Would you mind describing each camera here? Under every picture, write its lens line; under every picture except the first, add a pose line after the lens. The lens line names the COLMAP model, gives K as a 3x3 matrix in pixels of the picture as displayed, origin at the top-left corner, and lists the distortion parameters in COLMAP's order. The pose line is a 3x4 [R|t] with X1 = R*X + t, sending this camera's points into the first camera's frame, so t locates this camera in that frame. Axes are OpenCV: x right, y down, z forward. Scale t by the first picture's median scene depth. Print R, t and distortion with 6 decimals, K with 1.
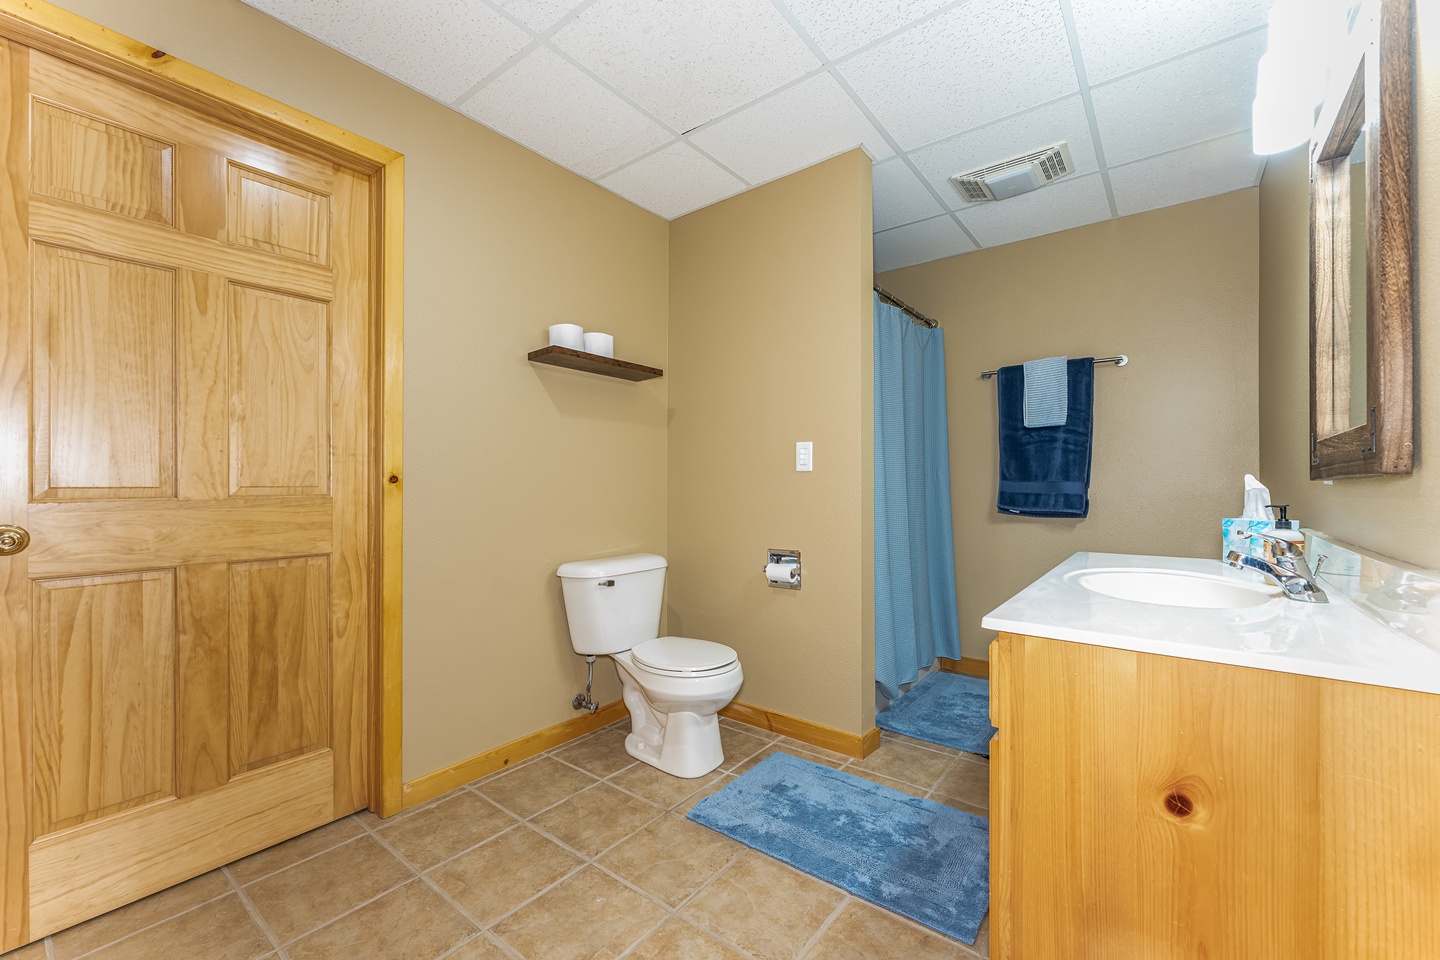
lens RADIAL K [[586.9, 0, 717.5], [0, 586.9, 481.6], [0, 0, 1]] dist [-0.002771, -0.000566]
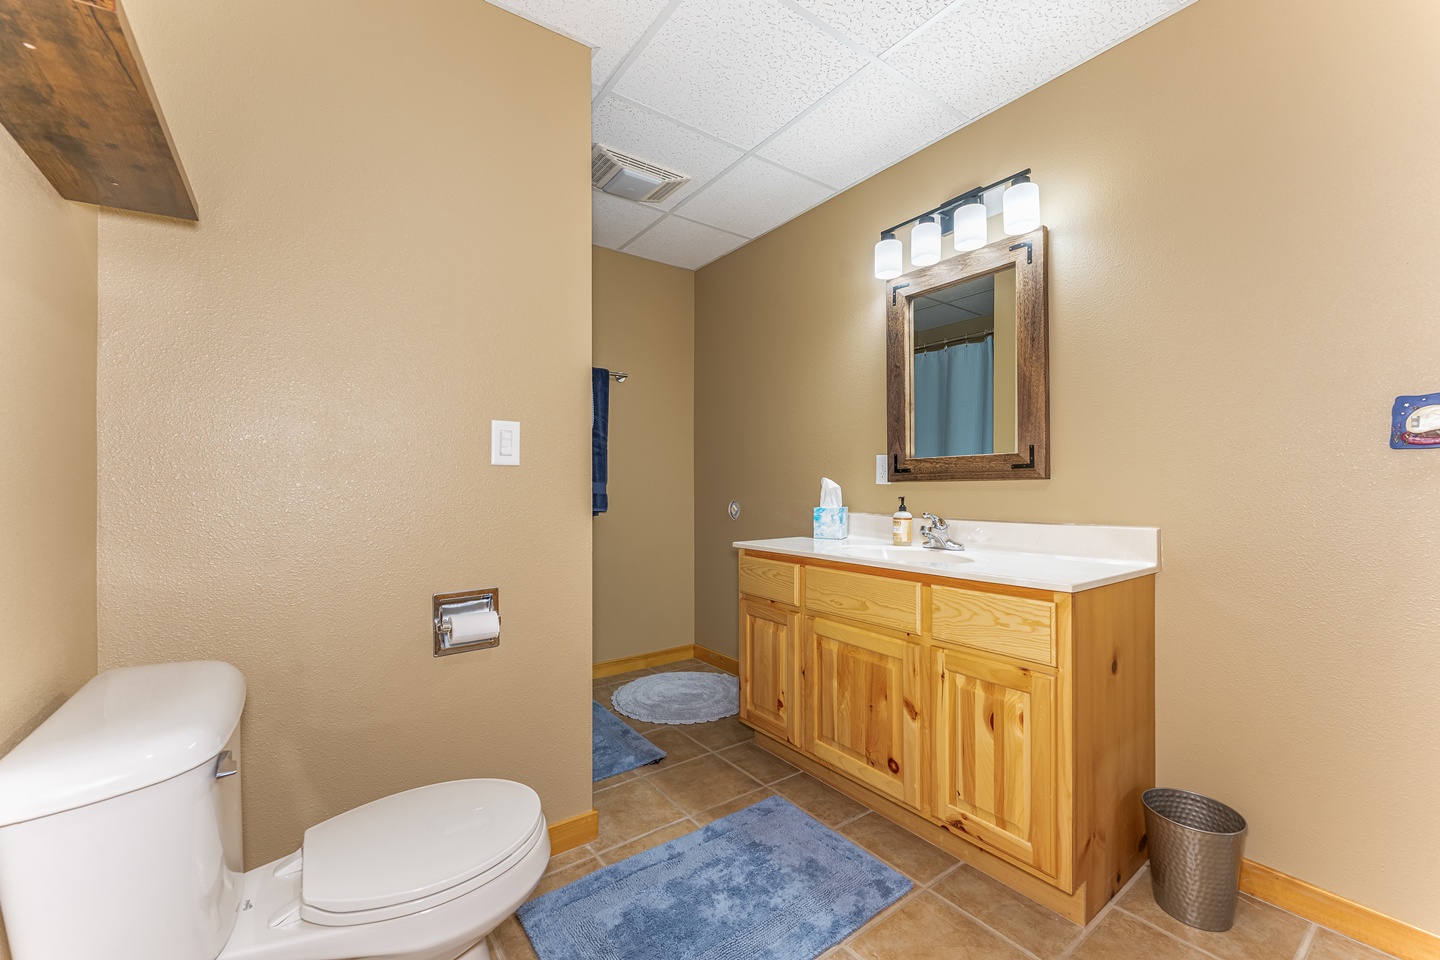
lens RADIAL K [[586.9, 0, 721.4], [0, 586.9, 486.0], [0, 0, 1]] dist [-0.002771, -0.000566]
pose [[0.265779, -0.000742, 0.964034, -0.452131], [-0.002215, 0.999997, 0.001380, 0.004679], [-0.964031, -0.002503, 0.265777, 0.623198]]
